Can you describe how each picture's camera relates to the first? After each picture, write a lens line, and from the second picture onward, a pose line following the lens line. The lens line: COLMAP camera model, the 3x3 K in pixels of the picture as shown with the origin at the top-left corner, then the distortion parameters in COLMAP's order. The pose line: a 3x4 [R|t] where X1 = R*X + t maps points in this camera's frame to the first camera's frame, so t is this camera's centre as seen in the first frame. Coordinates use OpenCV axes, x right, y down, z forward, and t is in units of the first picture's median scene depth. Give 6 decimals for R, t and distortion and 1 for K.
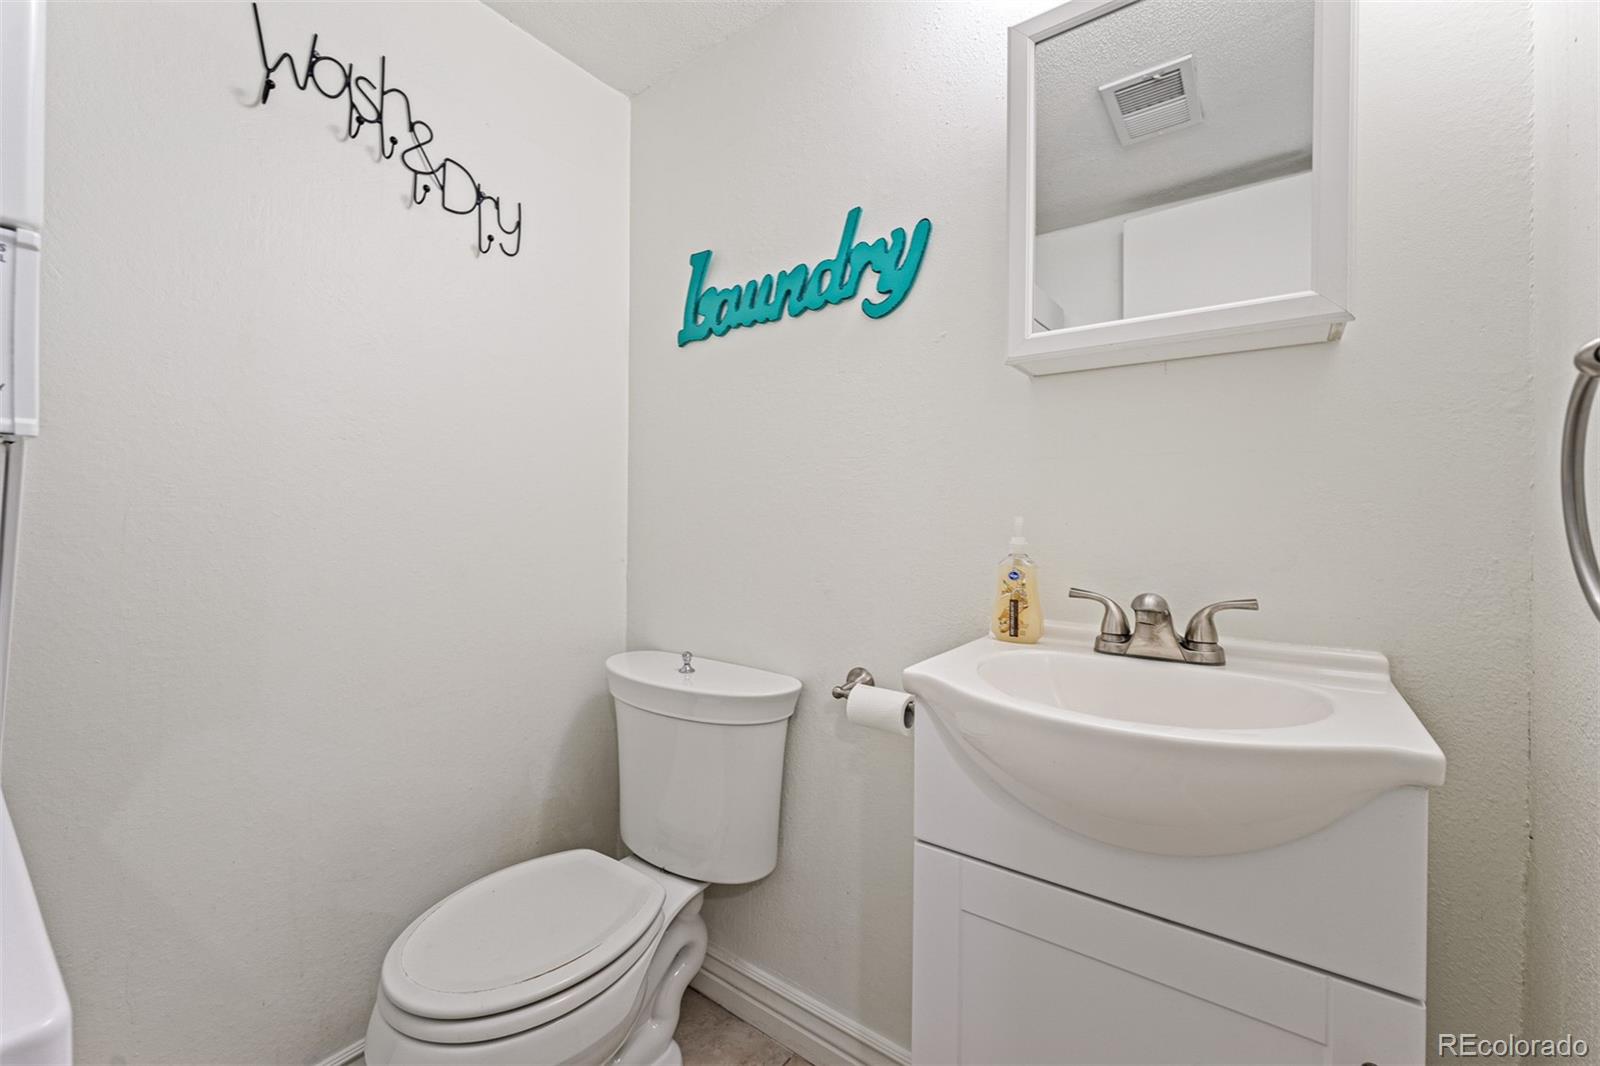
lens RADIAL K [[644.4, 0, 800.0], [0, 644.4, 529.1], [0, 0, 1]] dist [-0.000087, -0.000173]
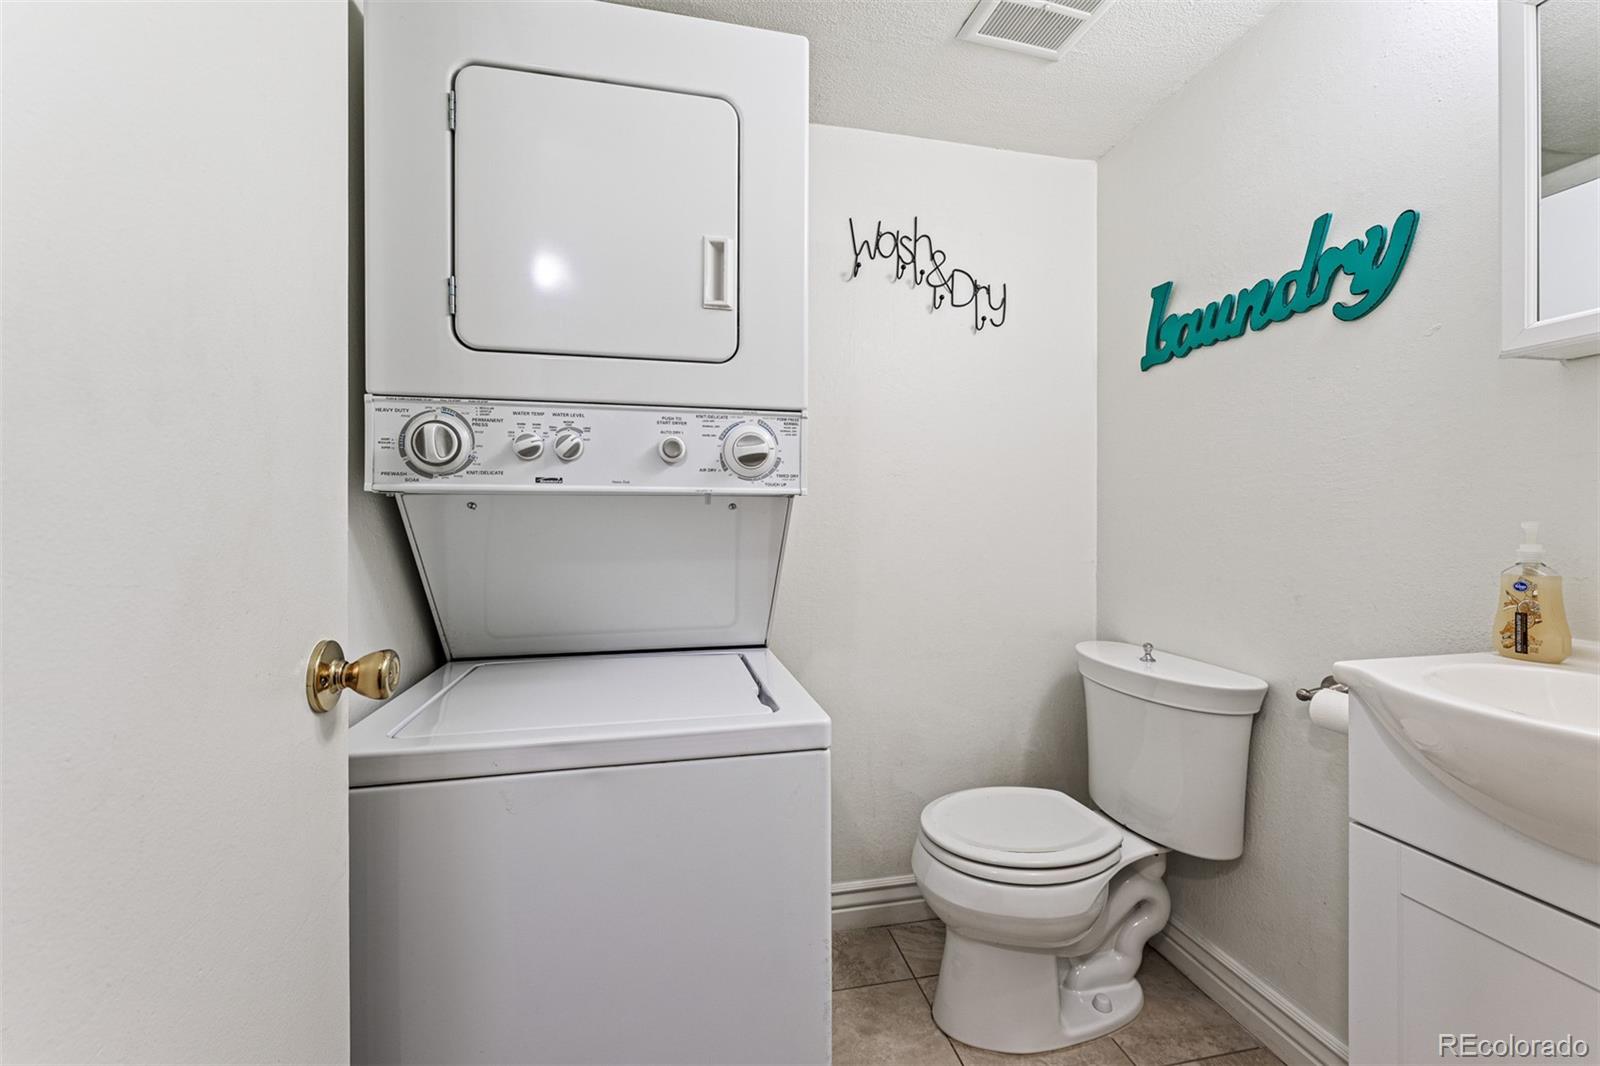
lens RADIAL K [[644.4, 0, 800.0], [0, 644.4, 529.1], [0, 0, 1]] dist [-0.000087, -0.000173]
pose [[0.745252, -0.006076, -0.666755, 0.136445], [0.002305, 0.999976, -0.006536, -0.004026], [0.666779, 0.003335, 0.745248, -0.274486]]
